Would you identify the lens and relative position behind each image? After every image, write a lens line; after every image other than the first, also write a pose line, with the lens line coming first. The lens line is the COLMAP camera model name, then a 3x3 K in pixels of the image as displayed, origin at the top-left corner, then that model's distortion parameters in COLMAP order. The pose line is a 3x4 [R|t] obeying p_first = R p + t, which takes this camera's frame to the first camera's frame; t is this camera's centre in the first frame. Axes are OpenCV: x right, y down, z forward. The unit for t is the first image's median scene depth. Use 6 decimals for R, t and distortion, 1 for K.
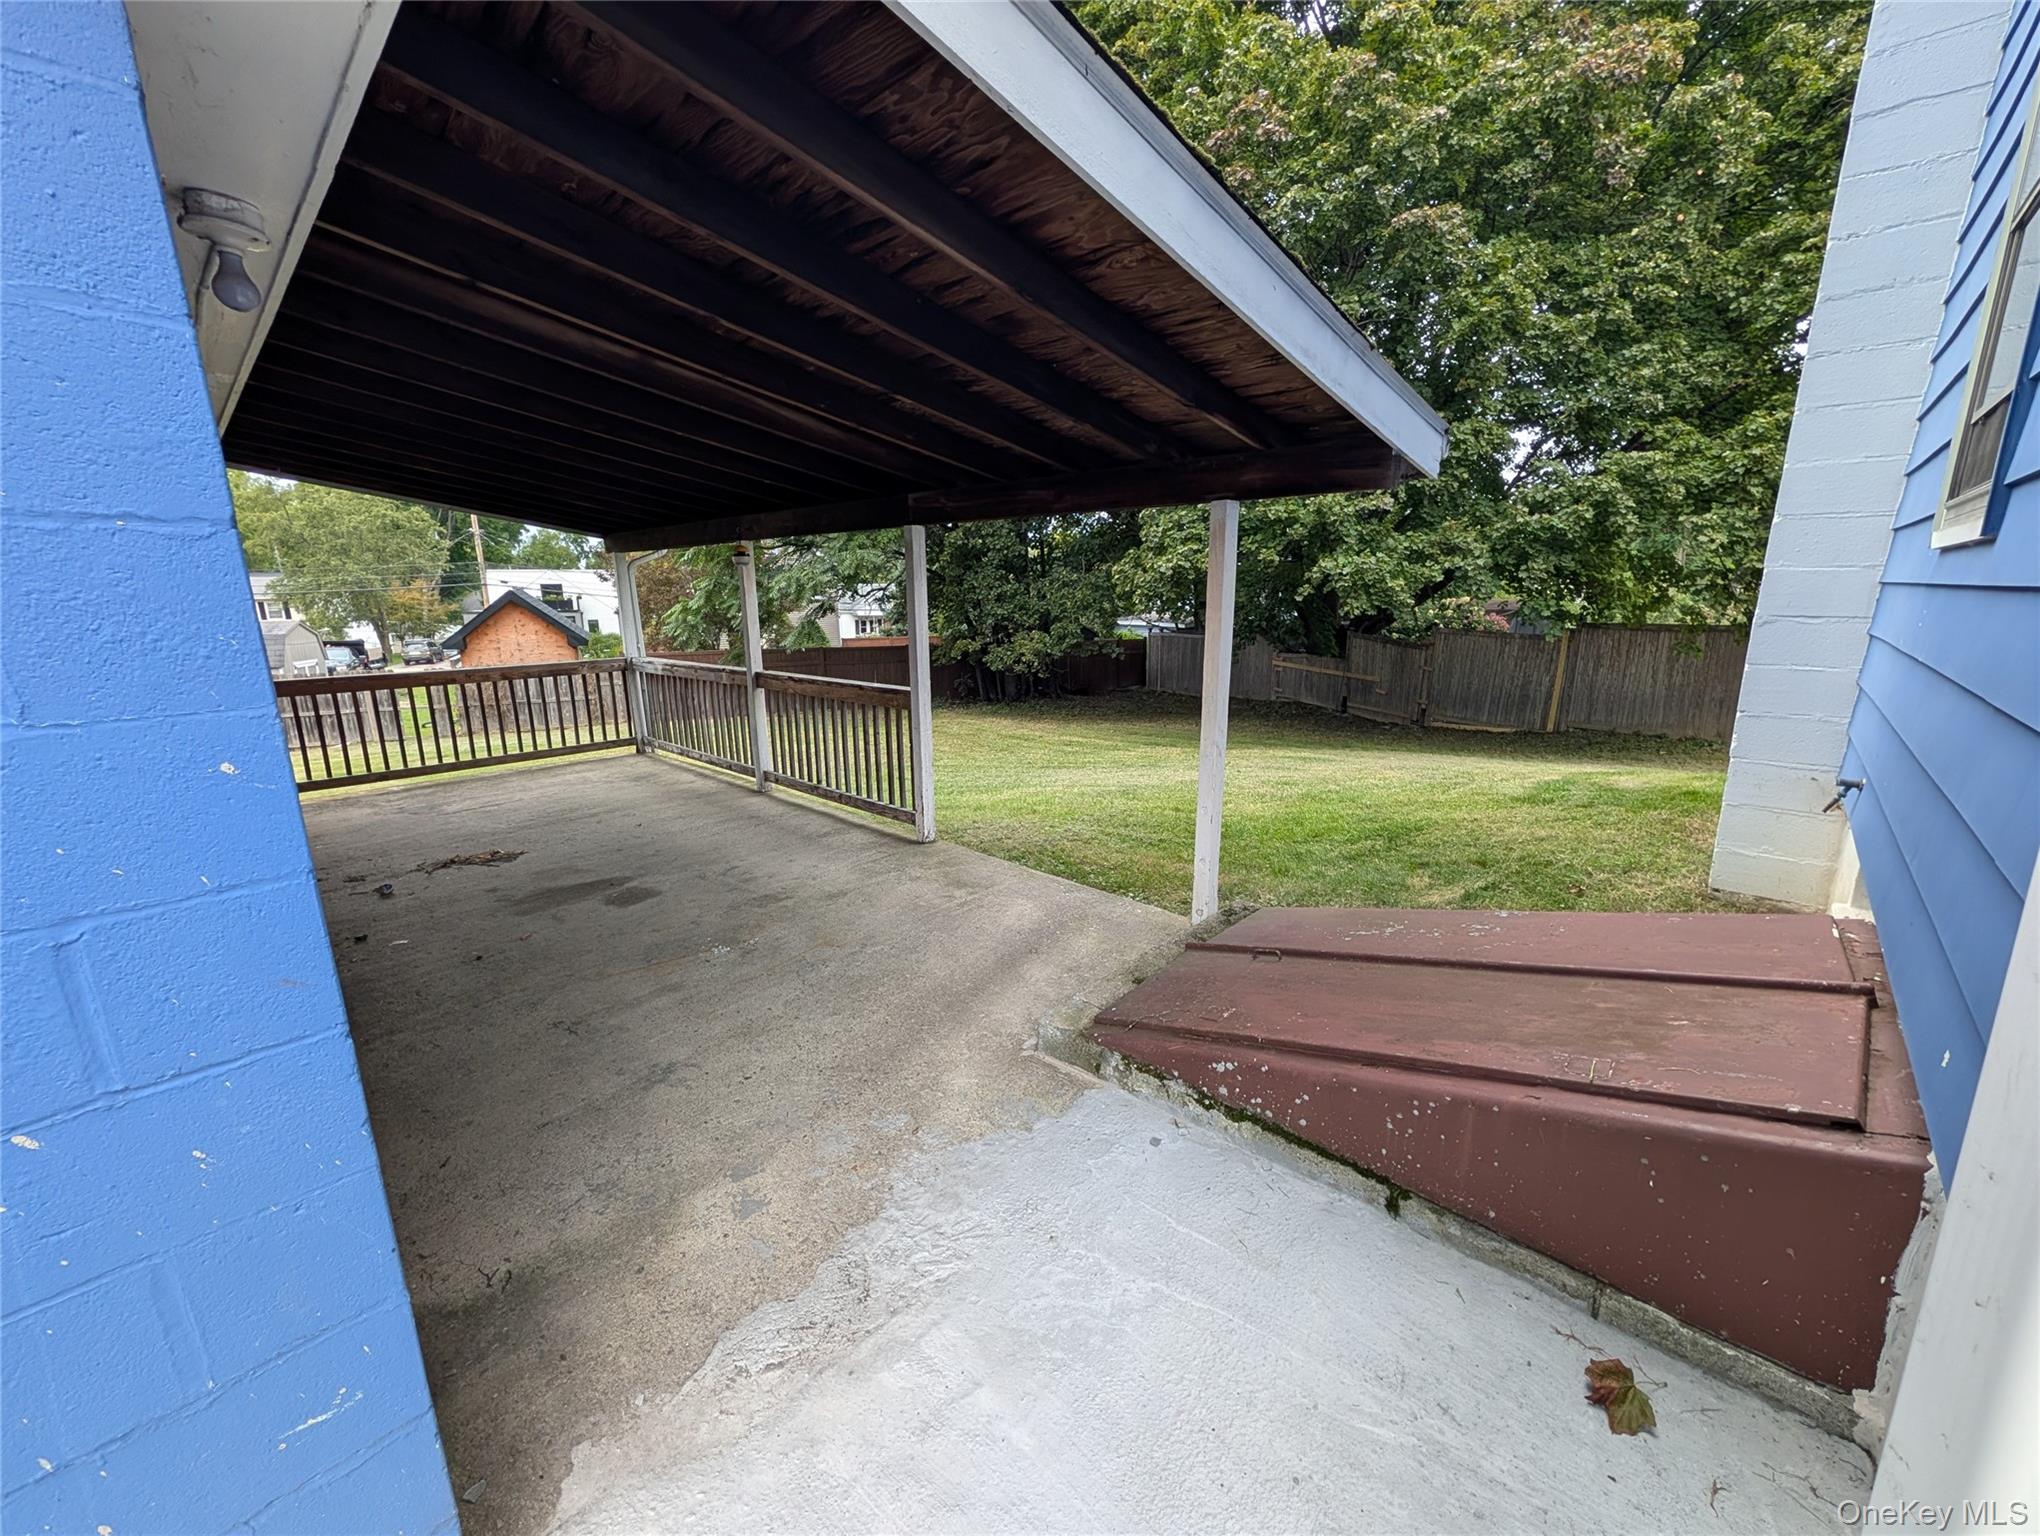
lens RADIAL K [[793.8, 0, 1020.1], [0, 793.8, 769.7], [0, 0, 1]] dist [0.008880, 0.000025]
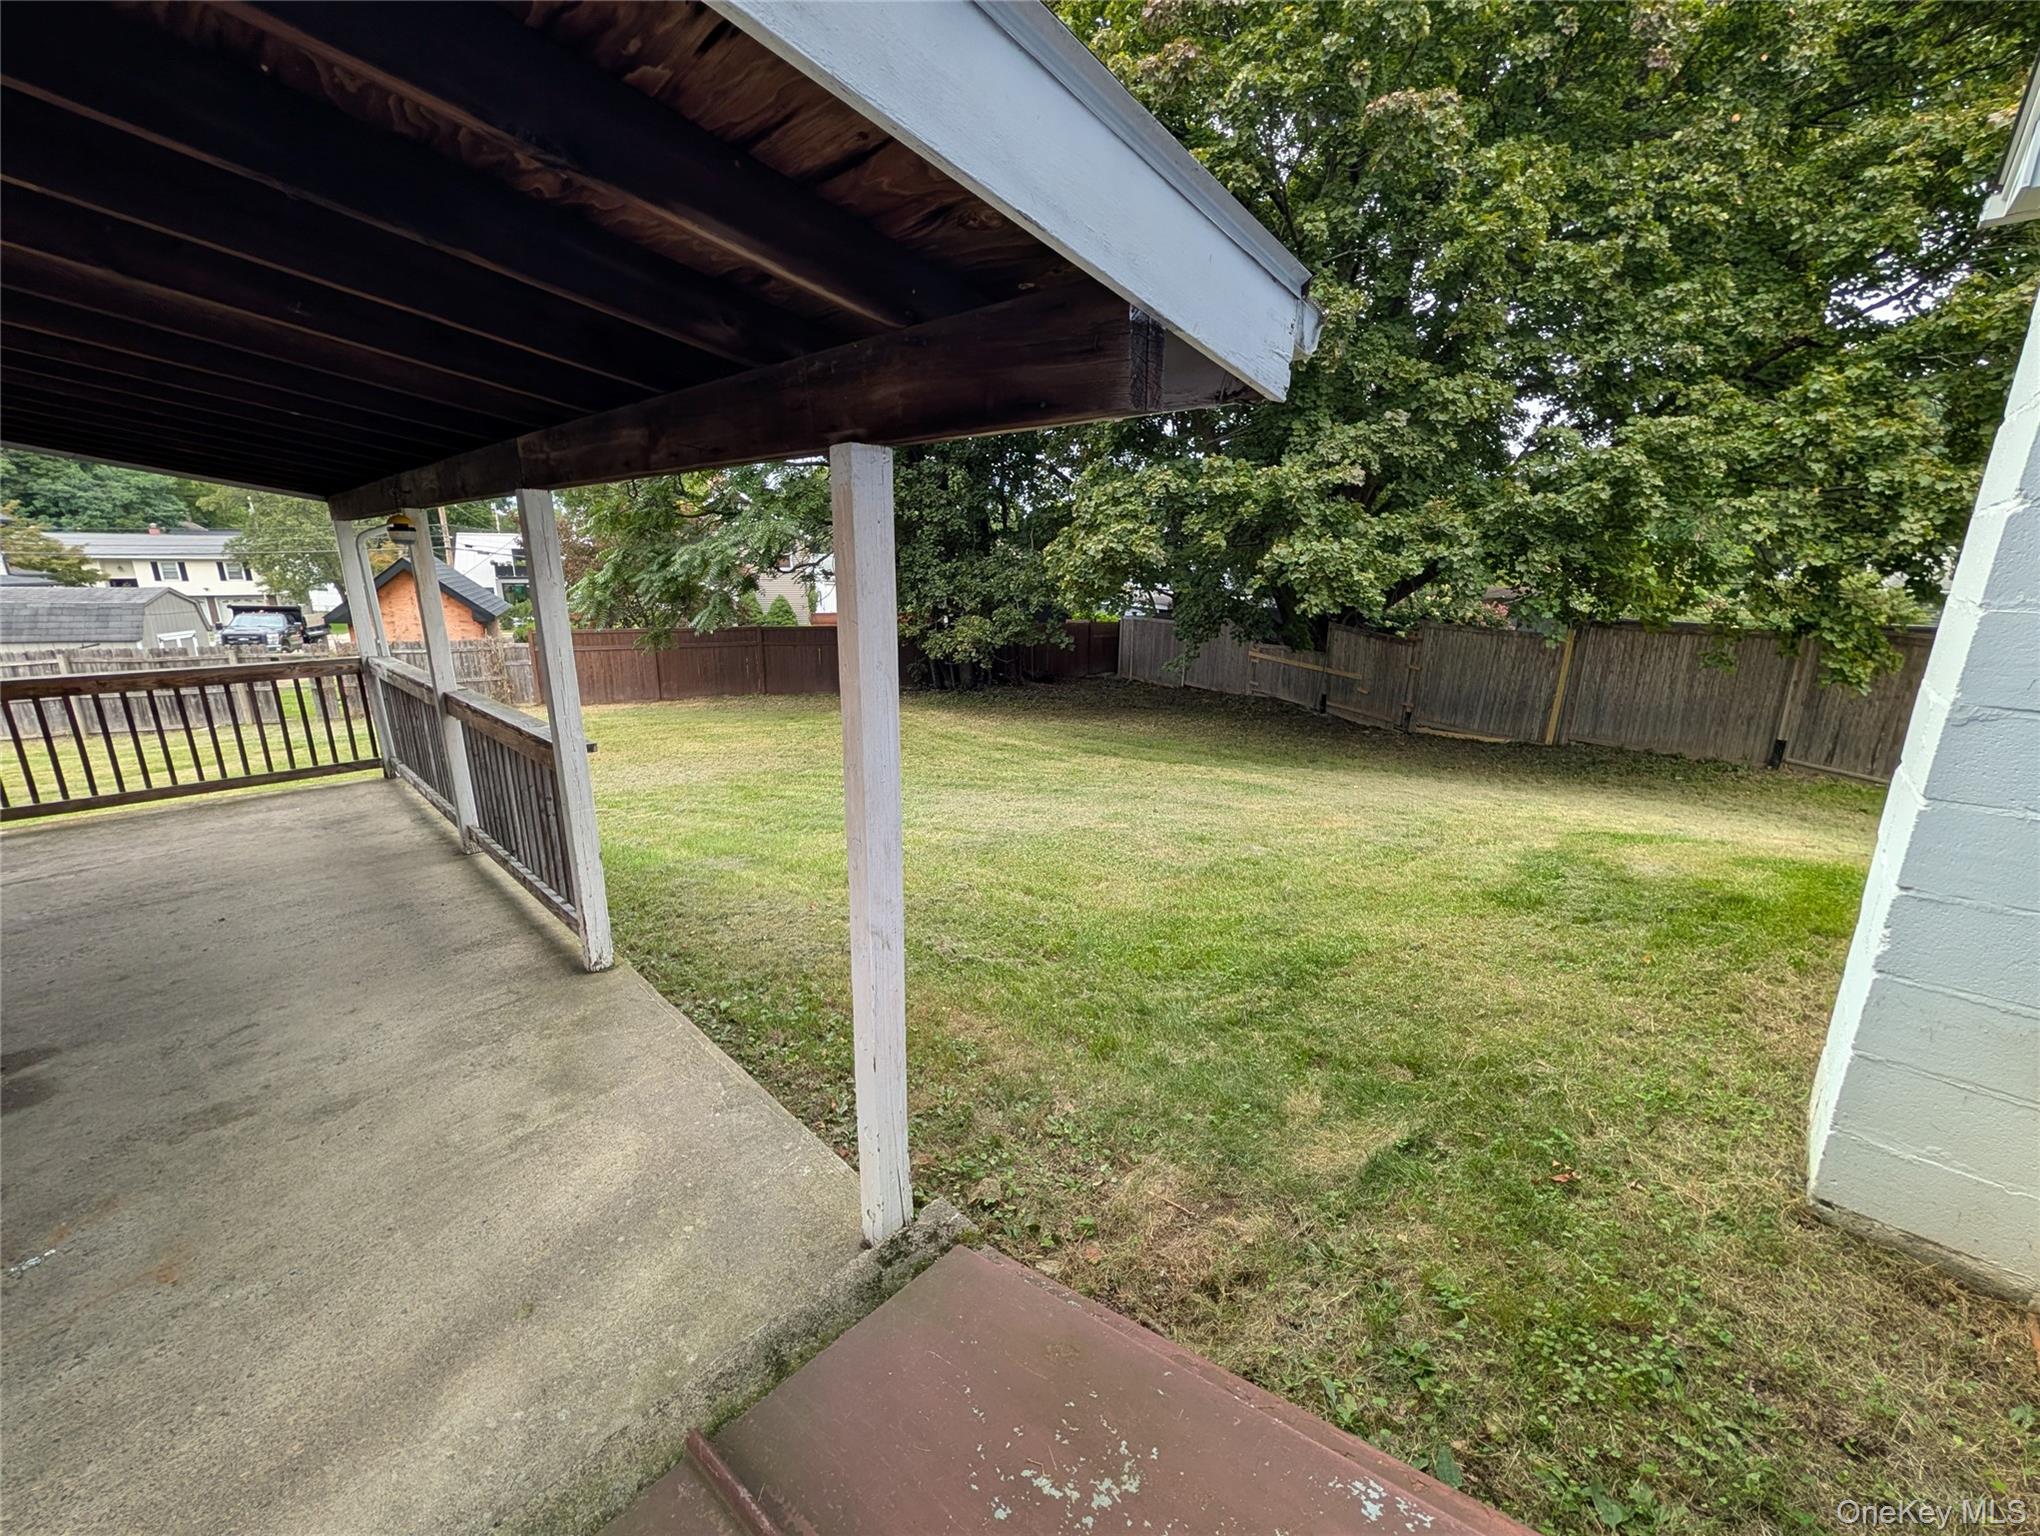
lens RADIAL K [[793.8, 0, 1019.7], [0, 793.8, 767.0], [0, 0, 1]] dist [0.008880, 0.000025]
pose [[0.999822, 0.018829, -0.001382, 0.124837], [-0.018780, 0.999393, 0.029346, -0.056210], [0.001934, -0.029315, 0.999568, 0.180220]]
